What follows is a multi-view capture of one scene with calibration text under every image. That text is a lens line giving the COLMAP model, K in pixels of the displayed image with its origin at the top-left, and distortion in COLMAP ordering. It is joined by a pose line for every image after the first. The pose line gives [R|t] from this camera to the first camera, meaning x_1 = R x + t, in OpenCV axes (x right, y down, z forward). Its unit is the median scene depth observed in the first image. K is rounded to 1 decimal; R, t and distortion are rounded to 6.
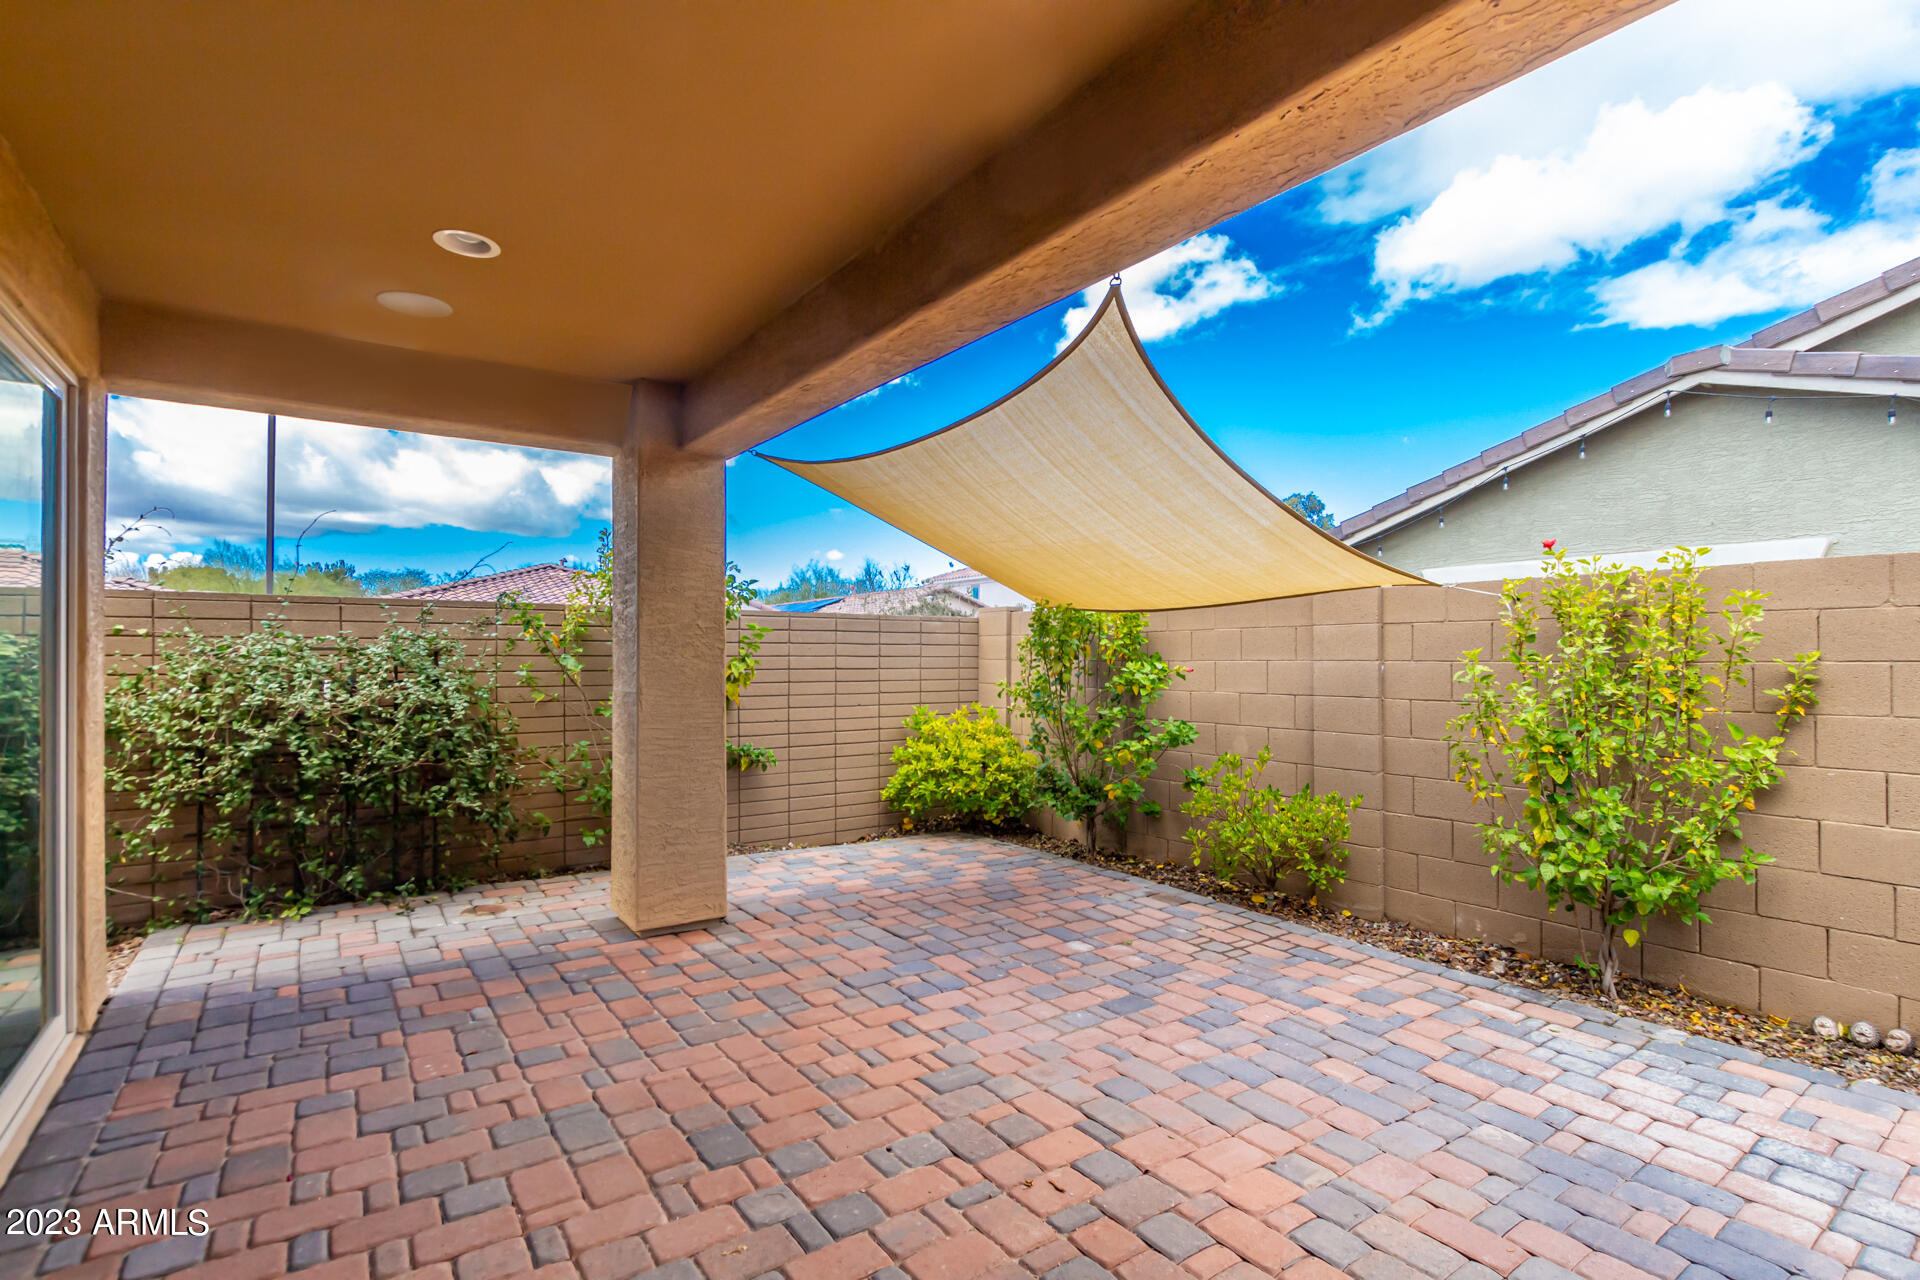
lens RADIAL K [[884.6, 0, 964.5], [0, 884.6, 644.8], [0, 0, 1]] dist [0.004099, -0.000381]
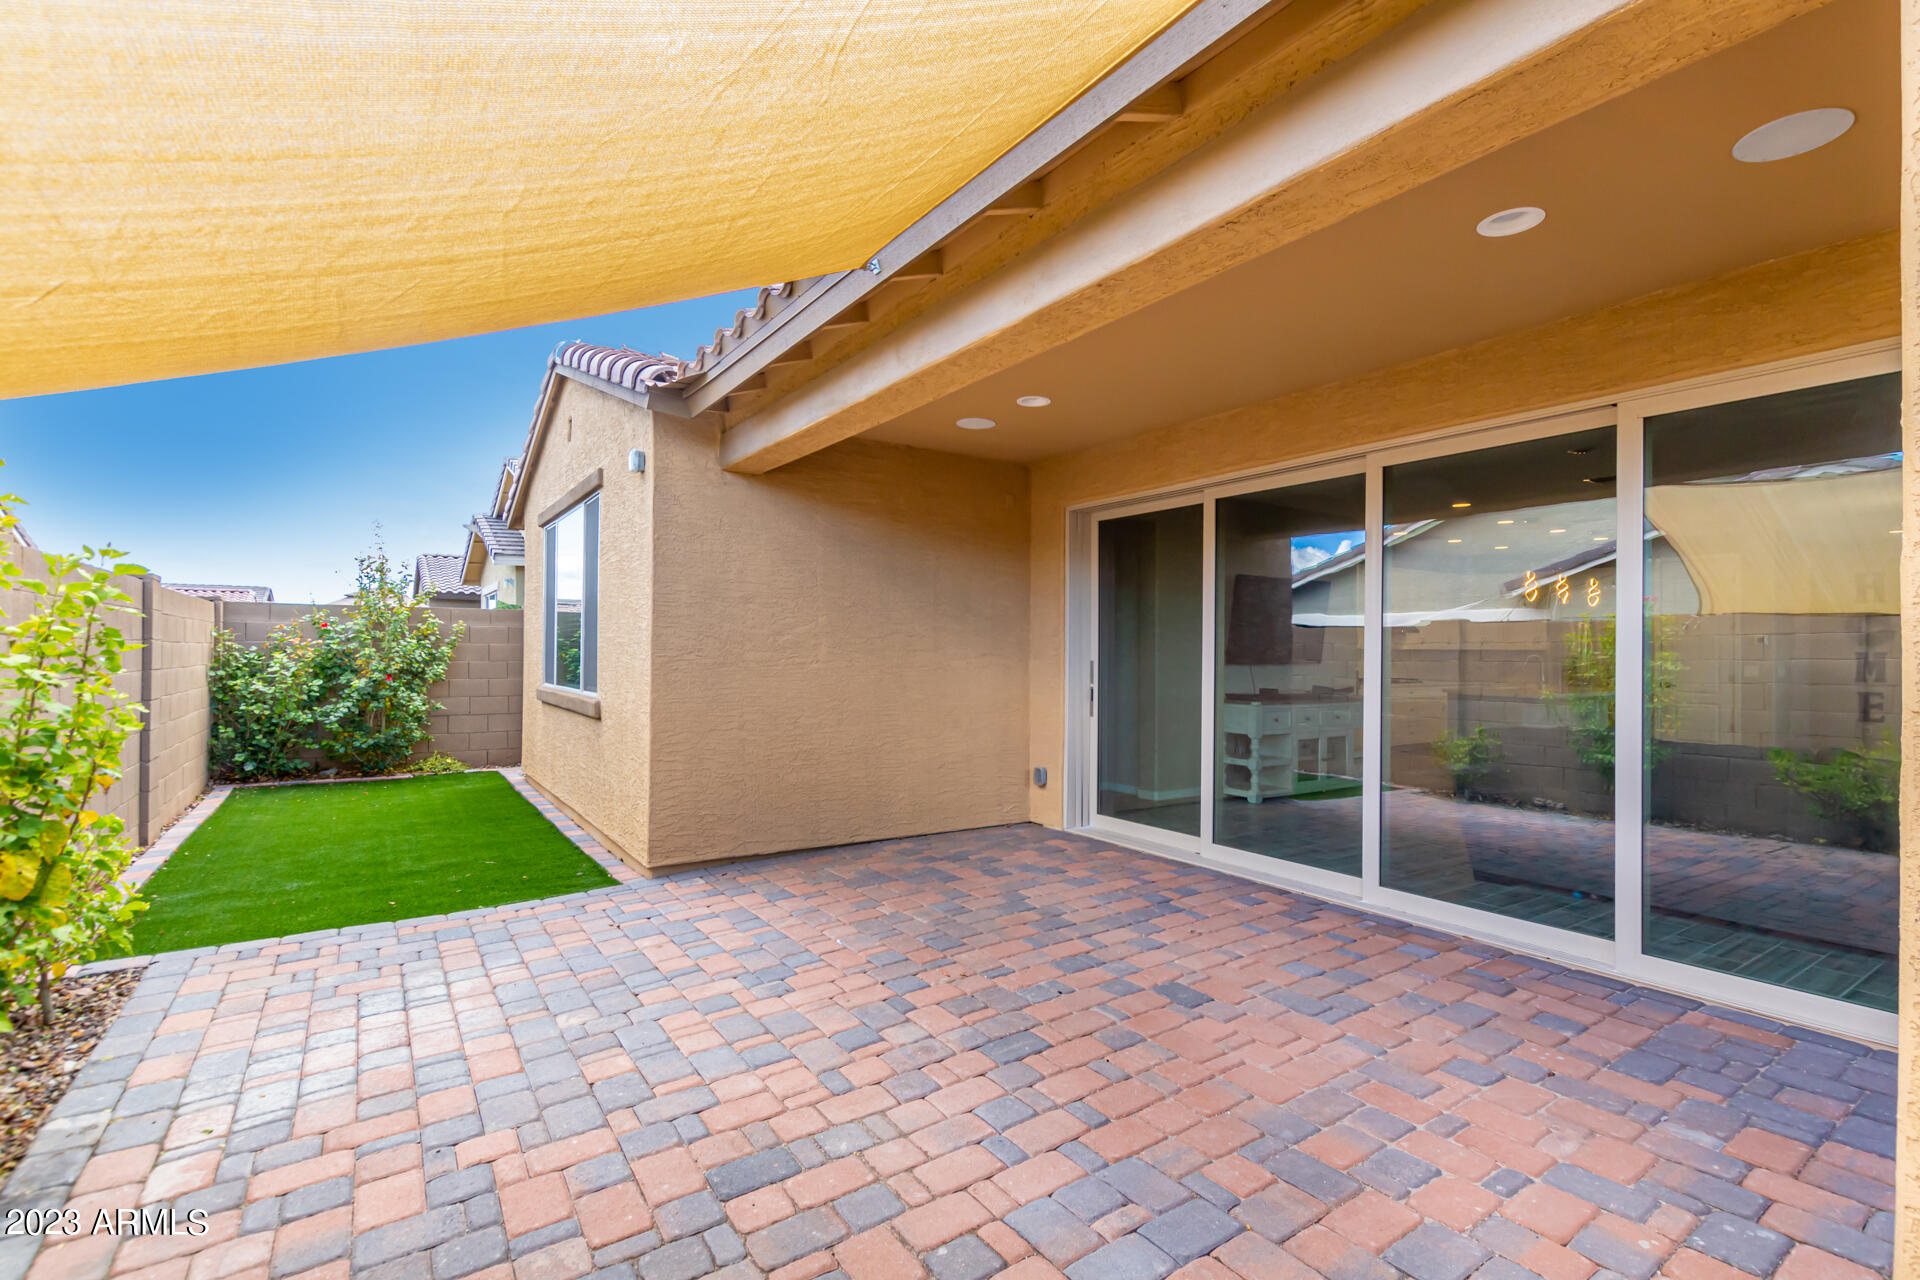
lens RADIAL K [[884.6, 0, 964.5], [0, 884.6, 644.8], [0, 0, 1]] dist [0.004099, -0.000381]
pose [[-0.999700, -0.005127, 0.023970, 0.017787], [-0.005705, 0.999693, -0.024122, 0.037171], [-0.023839, -0.024251, -0.999422, 1.436840]]
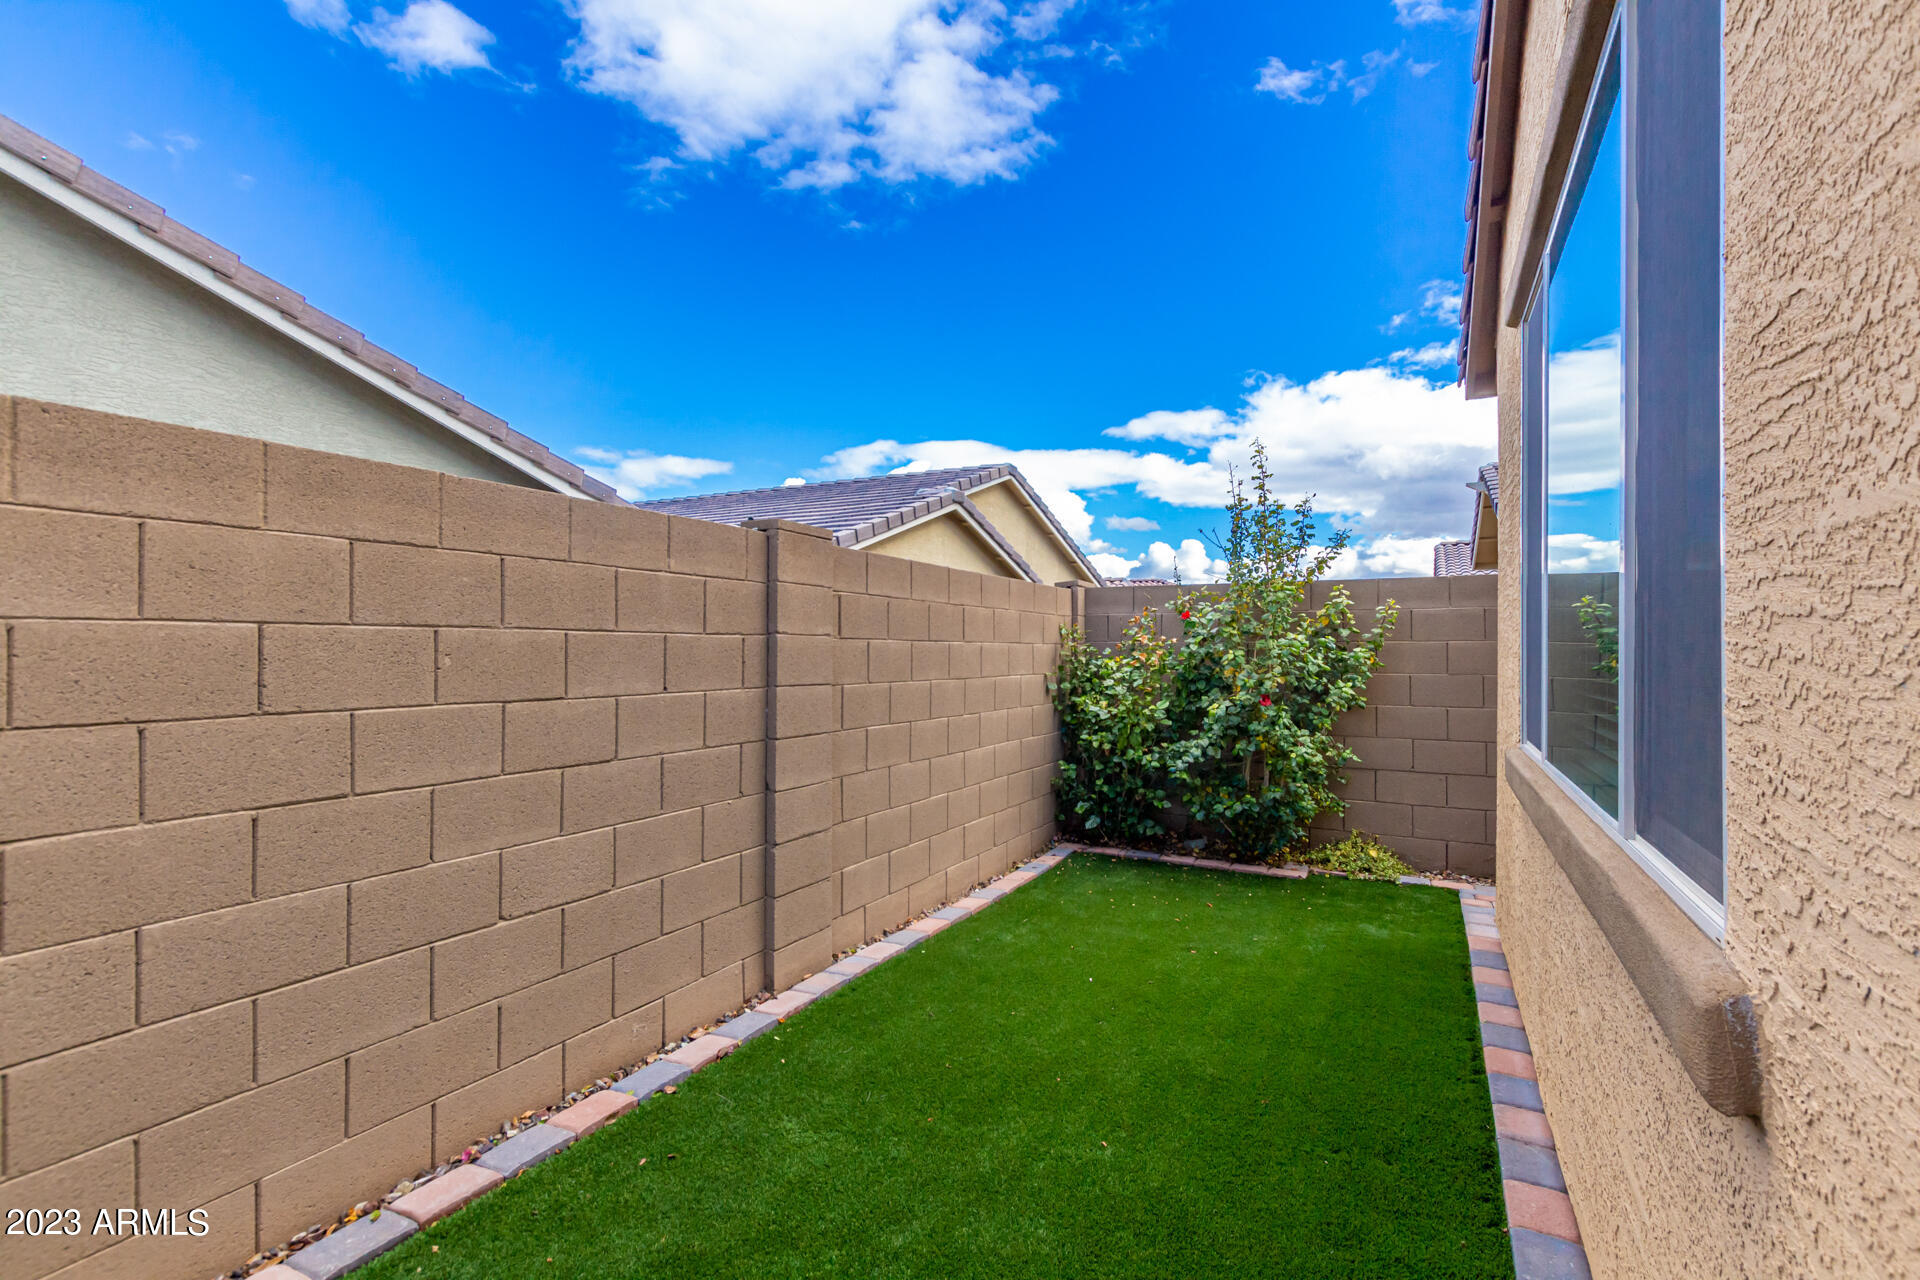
lens RADIAL K [[886.9, 0, 970.2], [0, 886.9, 653.5], [0, 0, 1]] dist [0.005206, -0.000200]
pose [[-0.461545, -0.003214, 0.887111, 0.563549], [-0.019722, 0.999783, -0.006638, 0.022494], [-0.886898, -0.020559, -0.461508, 0.232969]]
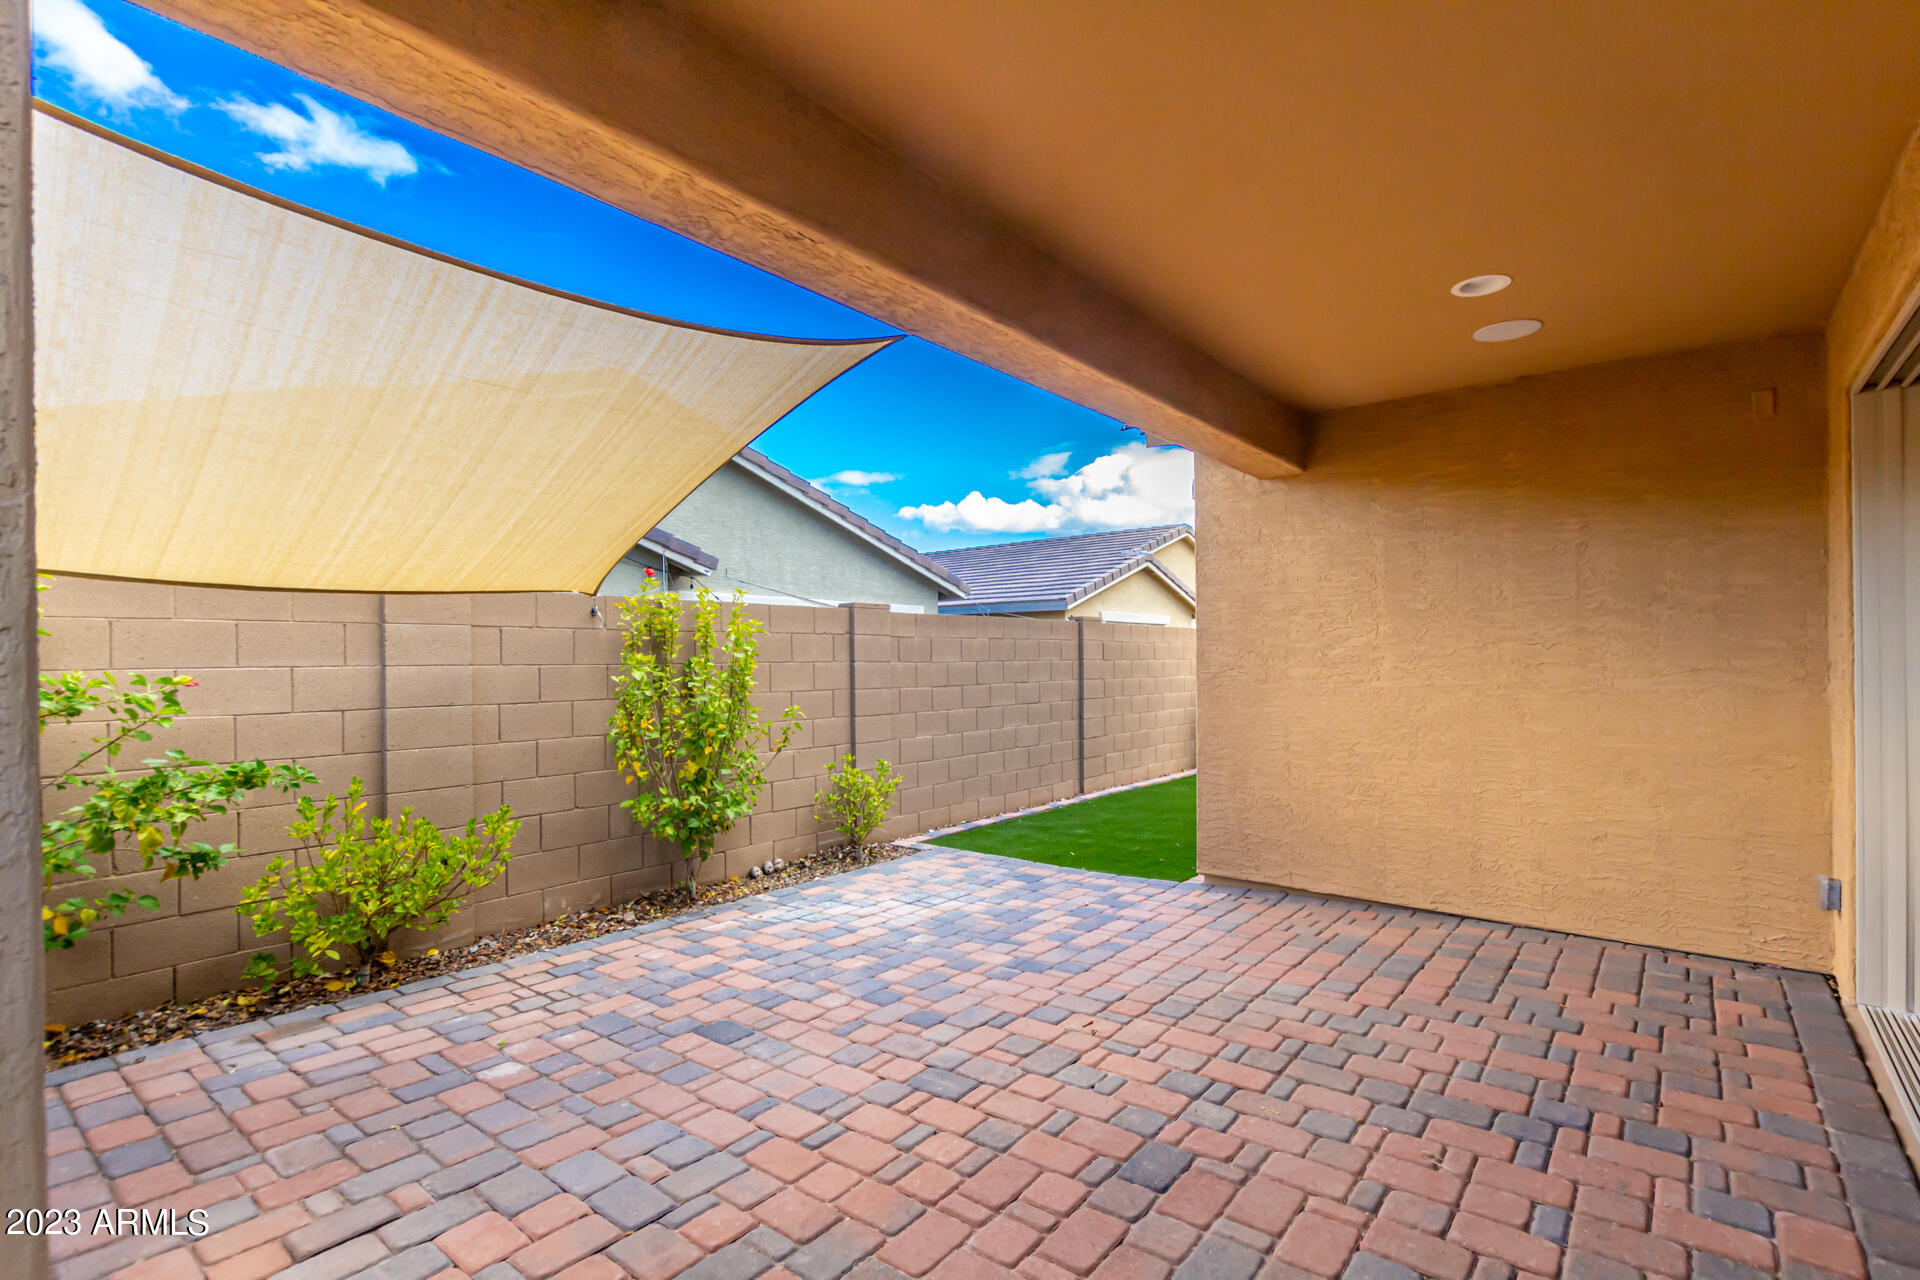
lens RADIAL K [[885.2, 0, 973.0], [0, 885.2, 658.2], [0, 0, 1]] dist [-0.000977, -0.000171]
pose [[-0.266711, 0.004752, 0.963765, -0.690267], [-0.005297, 0.999966, -0.006396, 0.014353], [-0.963762, -0.006811, -0.266677, 0.874481]]
